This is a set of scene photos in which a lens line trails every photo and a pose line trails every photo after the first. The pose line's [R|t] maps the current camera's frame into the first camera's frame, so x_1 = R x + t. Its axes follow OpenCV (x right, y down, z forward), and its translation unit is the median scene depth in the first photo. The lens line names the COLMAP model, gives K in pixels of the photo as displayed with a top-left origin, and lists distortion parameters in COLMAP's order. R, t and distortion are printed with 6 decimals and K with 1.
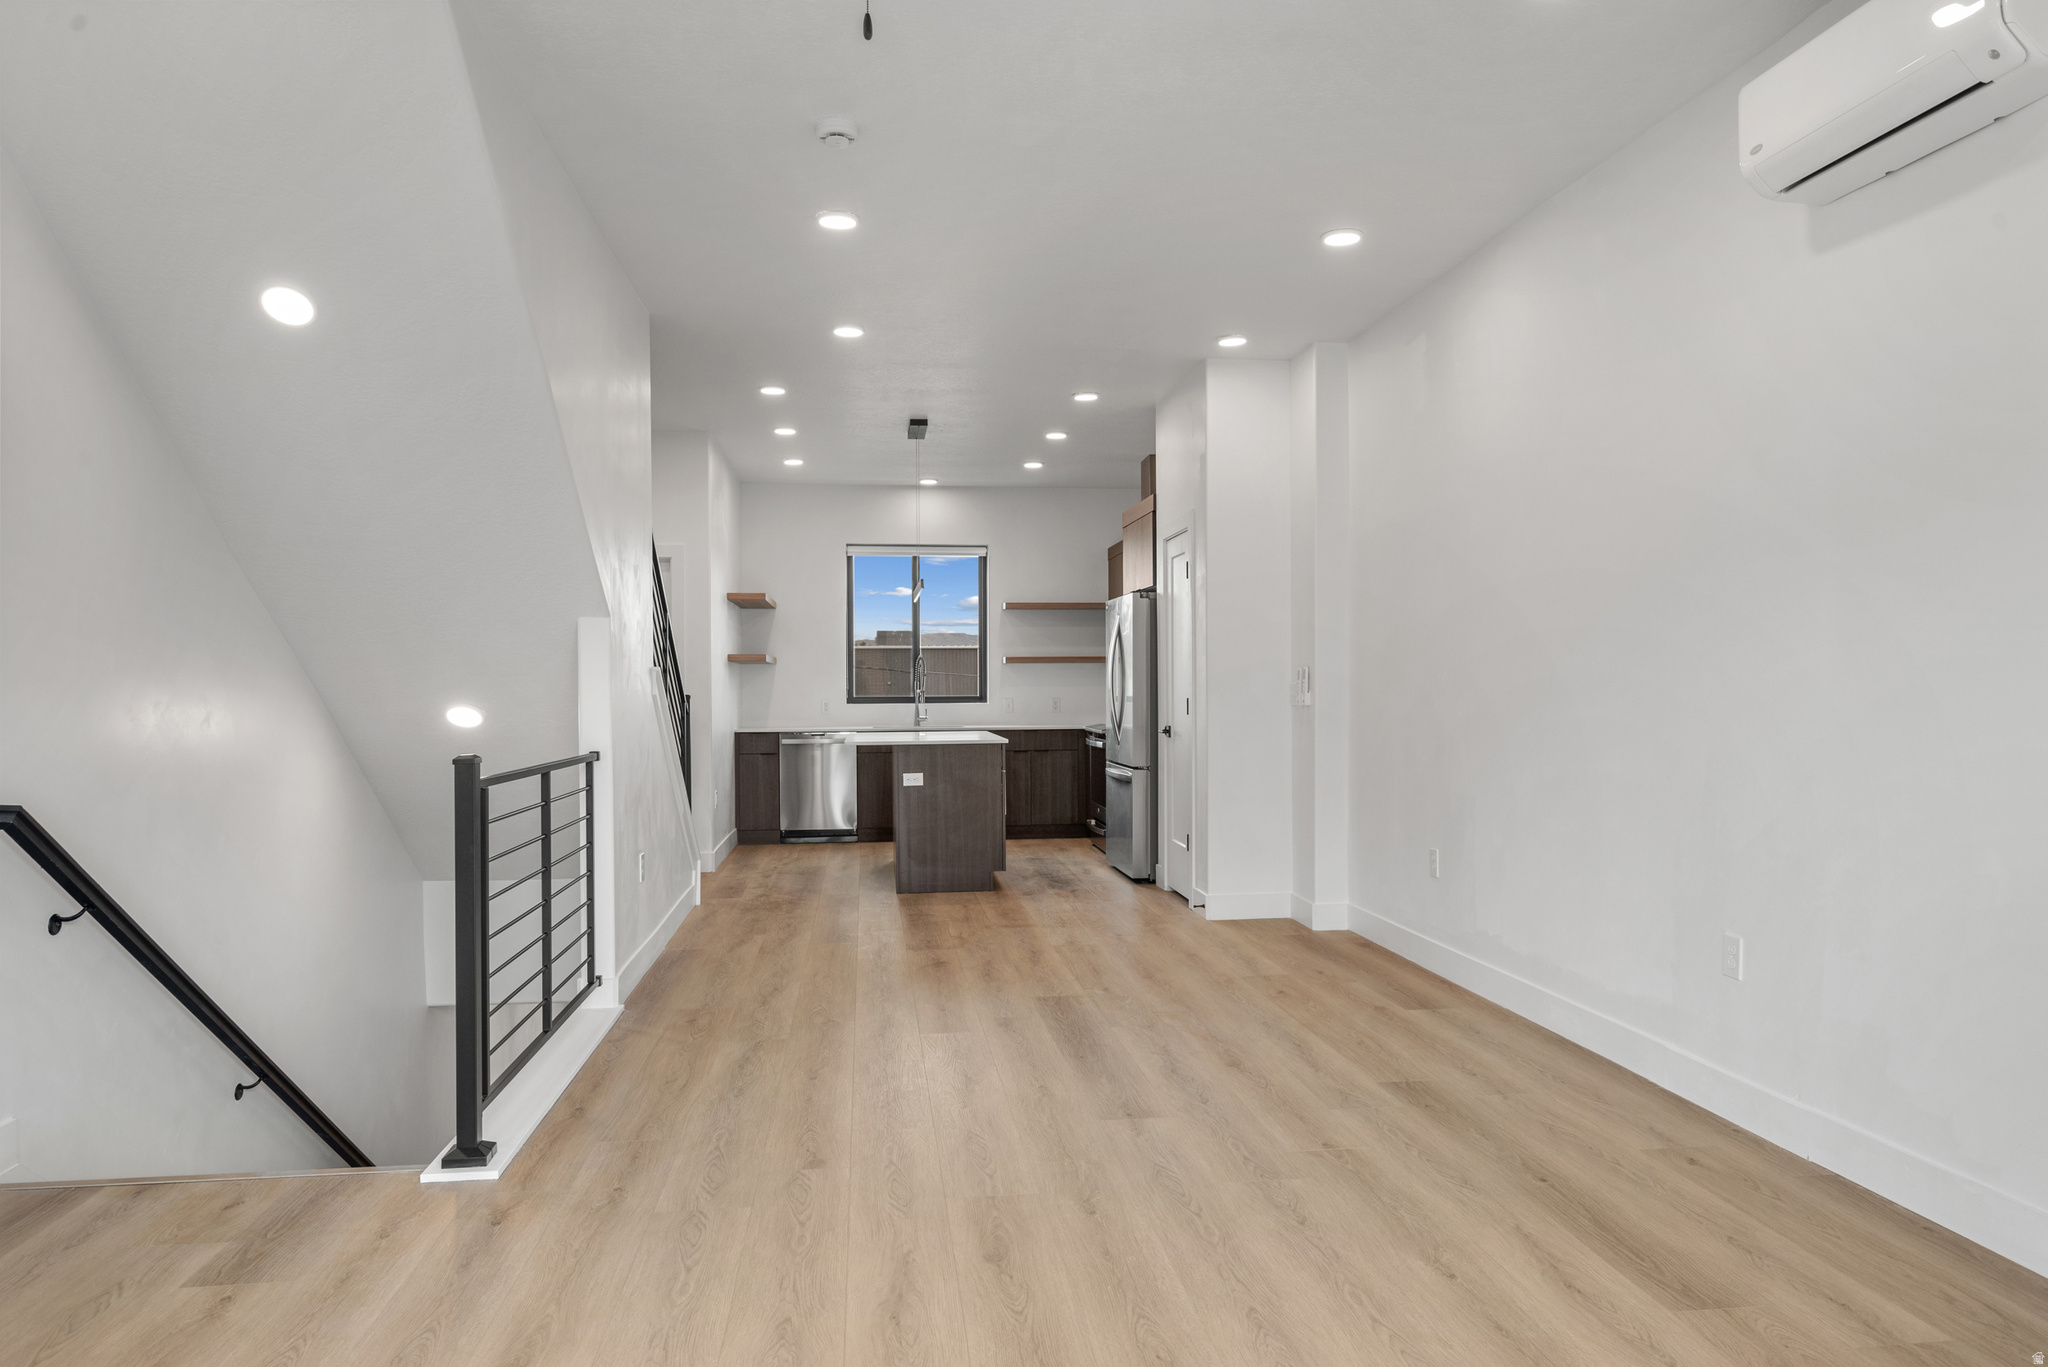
lens RADIAL K [[1369.3, 0, 1024.0], [0, 1369.3, 683.5], [0, 0, 1]] dist [-0.002031, 0.000076]
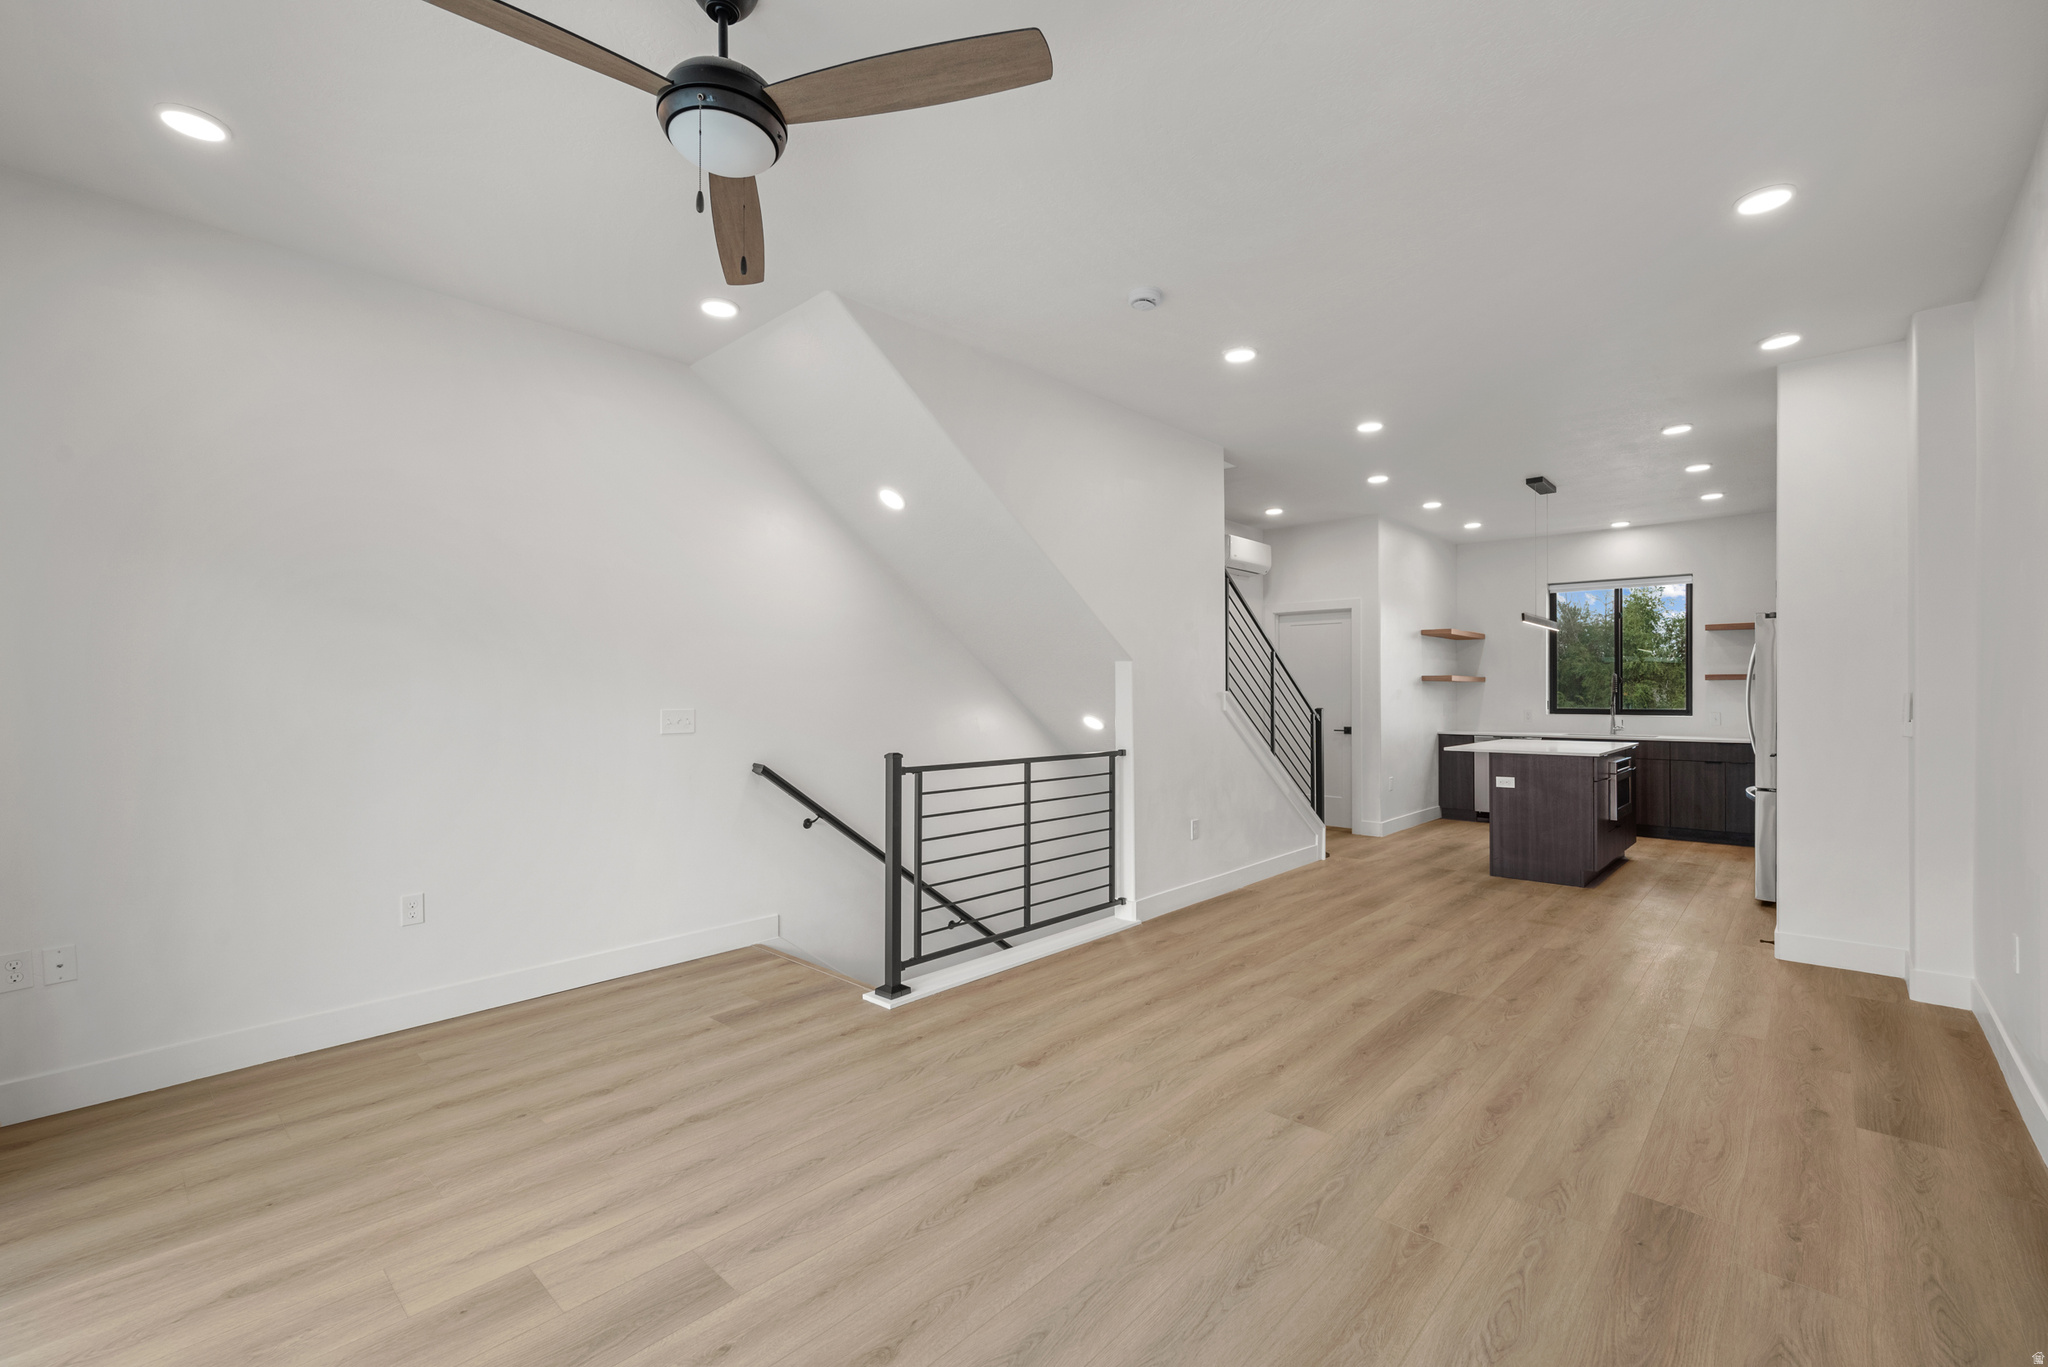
lens RADIAL K [[872.0, 0, 1024.0], [0, 872.0, 683.5], [0, 0, 1]] dist [-0.000269, 0.000022]
pose [[0.647565, -0.001090, -0.762010, 0.226569], [-0.001794, 0.999994, -0.002954, -0.012933], [0.762008, 0.003280, 0.647559, 0.188599]]
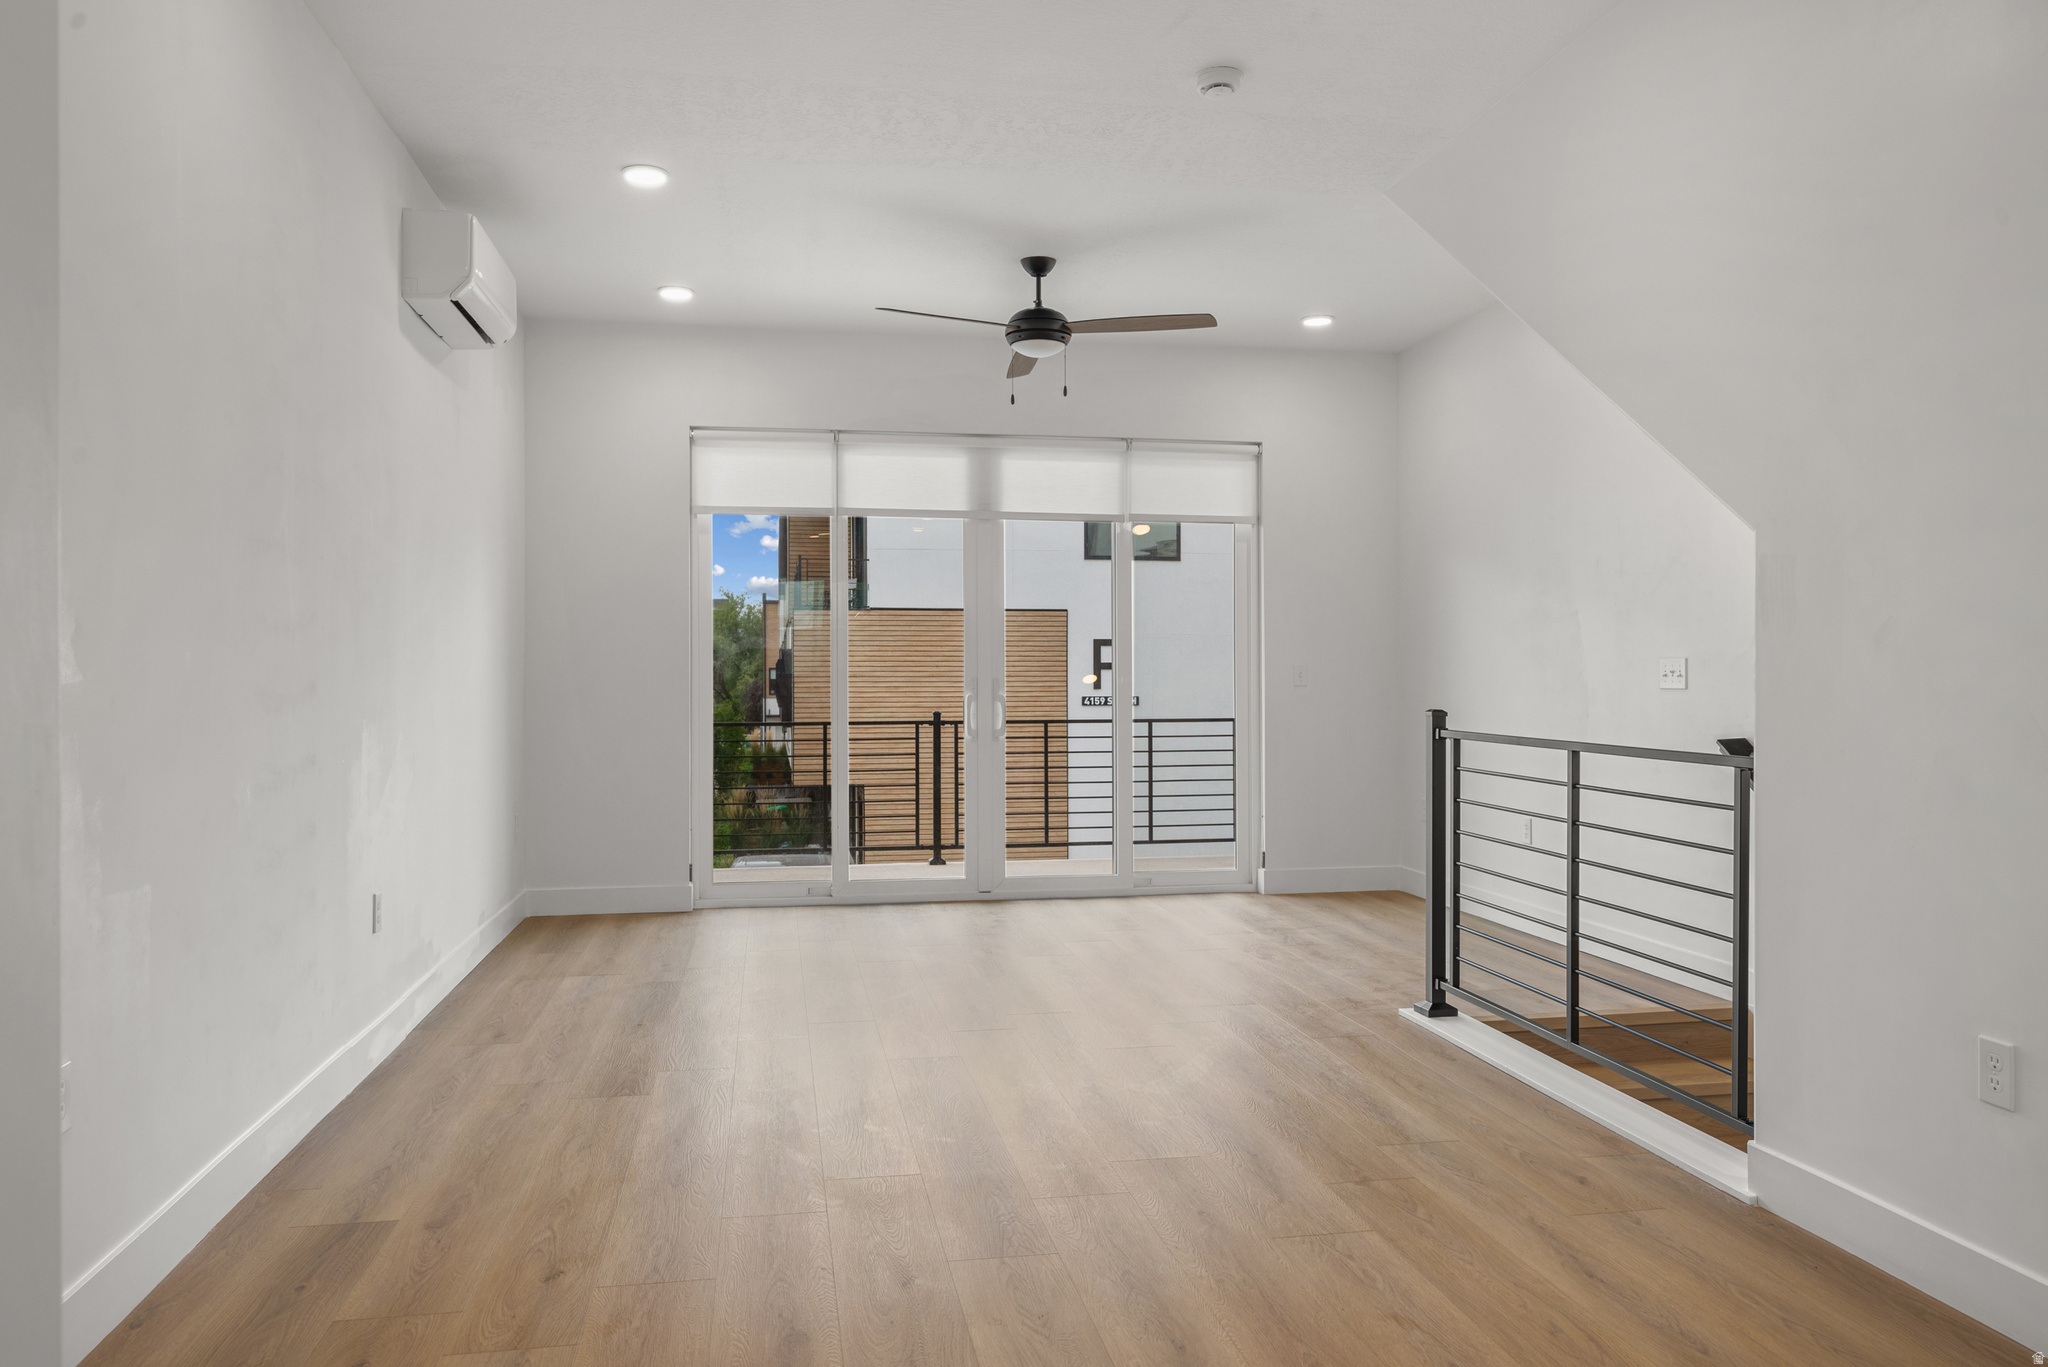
lens RADIAL K [[1416.2, 0, 1024.0], [0, 1416.2, 683.5], [0, 0, 1]] dist [-0.000448, -0.000325]
pose [[-0.998343, 0.008029, -0.056982, 0.031312], [0.007703, 0.999953, 0.005939, 0.007085], [0.057027, 0.005490, -0.998358, 1.032117]]
